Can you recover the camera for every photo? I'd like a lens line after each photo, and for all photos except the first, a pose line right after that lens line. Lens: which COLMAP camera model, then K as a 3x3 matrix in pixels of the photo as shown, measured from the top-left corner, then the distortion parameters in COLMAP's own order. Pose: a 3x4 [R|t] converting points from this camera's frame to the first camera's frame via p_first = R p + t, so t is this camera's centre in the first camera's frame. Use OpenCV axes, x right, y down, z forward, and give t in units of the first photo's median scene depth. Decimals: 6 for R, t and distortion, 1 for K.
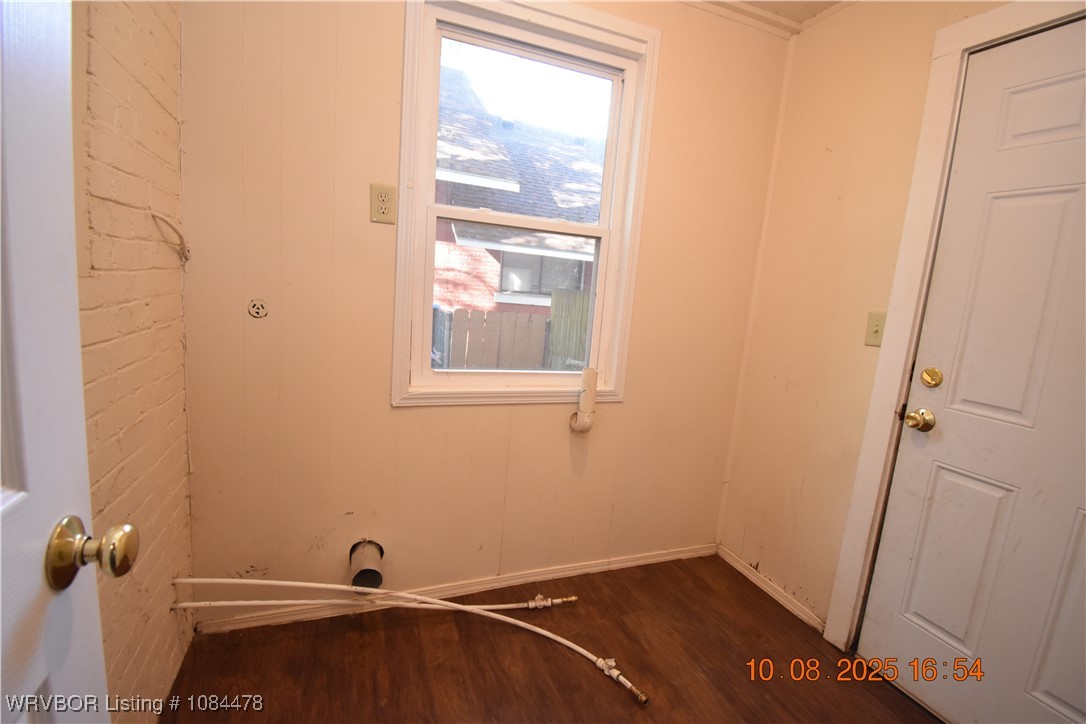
lens RADIAL K [[482.1, 0, 545.6], [0, 482.1, 361.8], [0, 0, 1]] dist [0.028229, -0.029739]
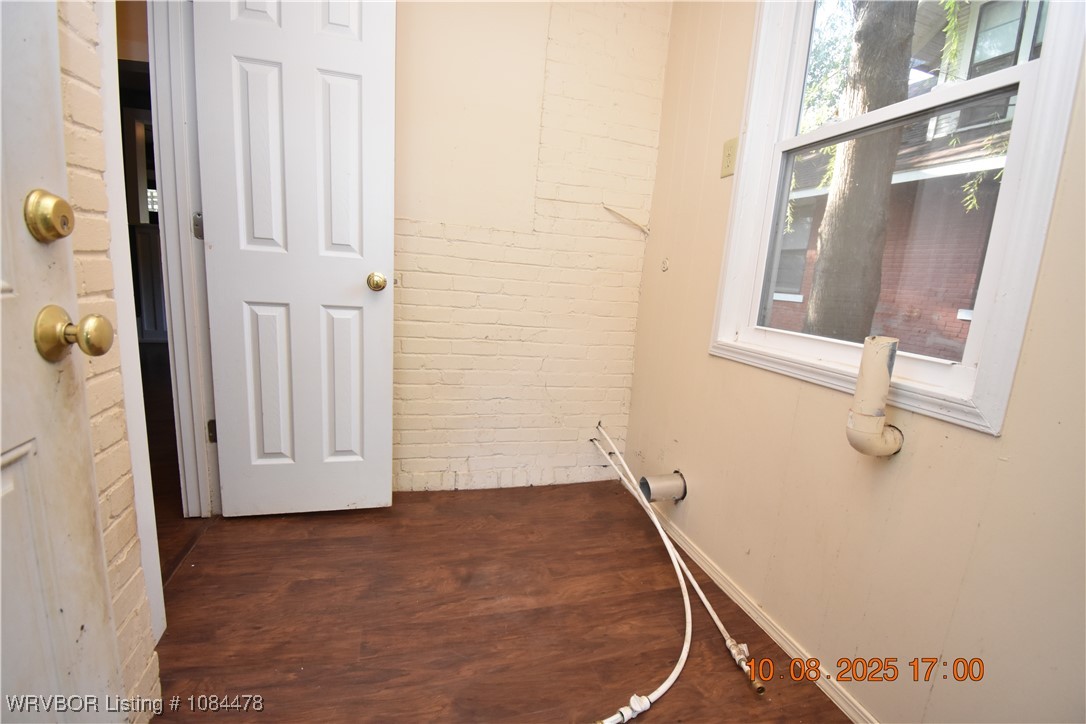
lens RADIAL K [[482.1, 0, 545.6], [0, 482.1, 361.8], [0, 0, 1]] dist [0.028229, -0.029739]
pose [[-0.085664, 0.093251, -0.991950, 0.682788], [-0.232152, 0.966338, 0.110892, 0.069060], [0.968900, 0.239782, -0.061132, 0.664369]]
